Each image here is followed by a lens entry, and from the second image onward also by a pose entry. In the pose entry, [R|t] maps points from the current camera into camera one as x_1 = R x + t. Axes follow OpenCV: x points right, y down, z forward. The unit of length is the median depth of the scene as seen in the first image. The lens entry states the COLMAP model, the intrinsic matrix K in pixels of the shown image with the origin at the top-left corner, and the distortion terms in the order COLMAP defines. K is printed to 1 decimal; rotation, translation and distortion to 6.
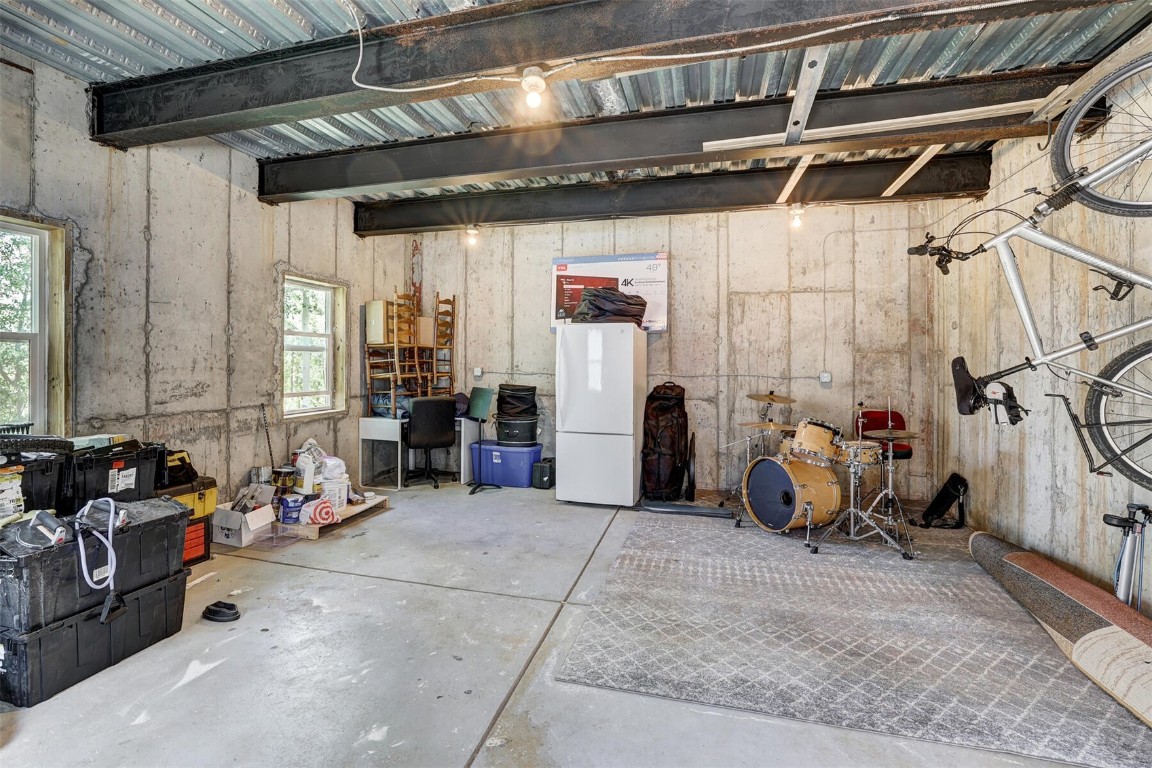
lens RADIAL K [[500.5, 0, 572.7], [0, 500.5, 375.1], [0, 0, 1]] dist [0.001047, 0.000577]
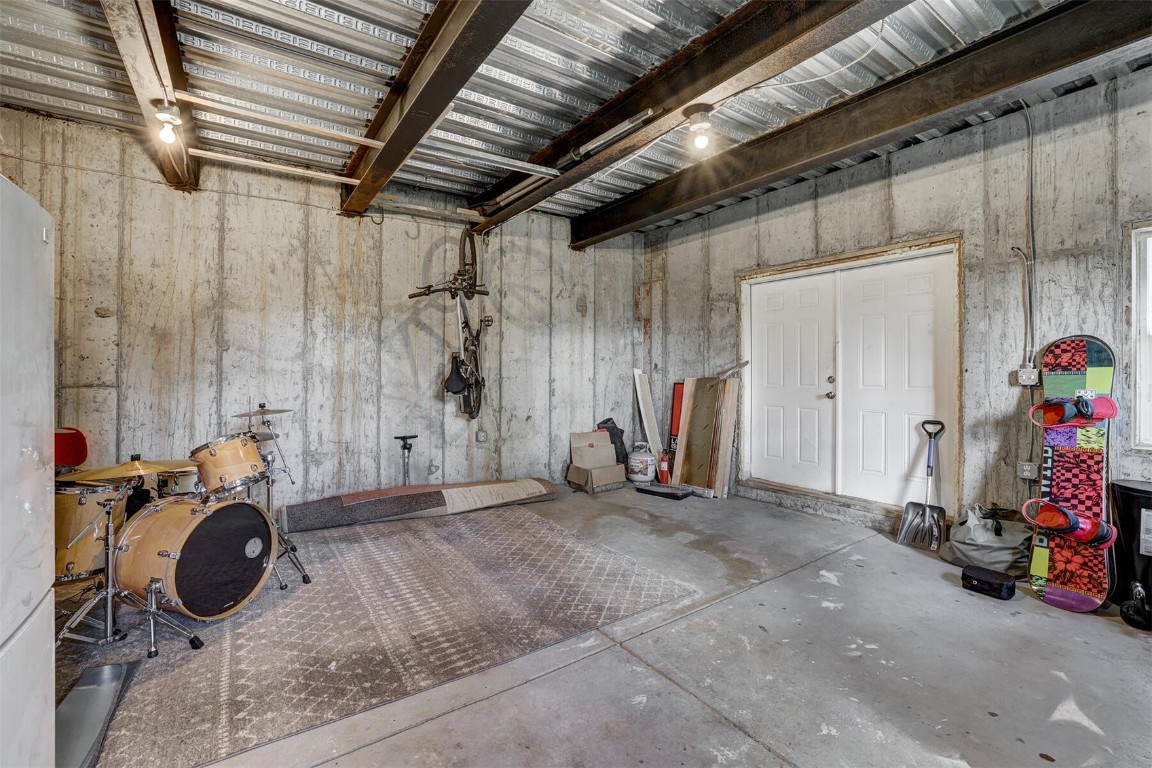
lens RADIAL K [[500.5, 0, 567.3], [0, 500.5, 362.2], [0, 0, 1]] dist [0.001047, 0.000577]
pose [[-0.743306, 0.004351, 0.668938, -0.488794], [0.006157, 0.999981, 0.000337, -0.016619], [-0.668923, 0.004369, -0.743318, 1.584618]]
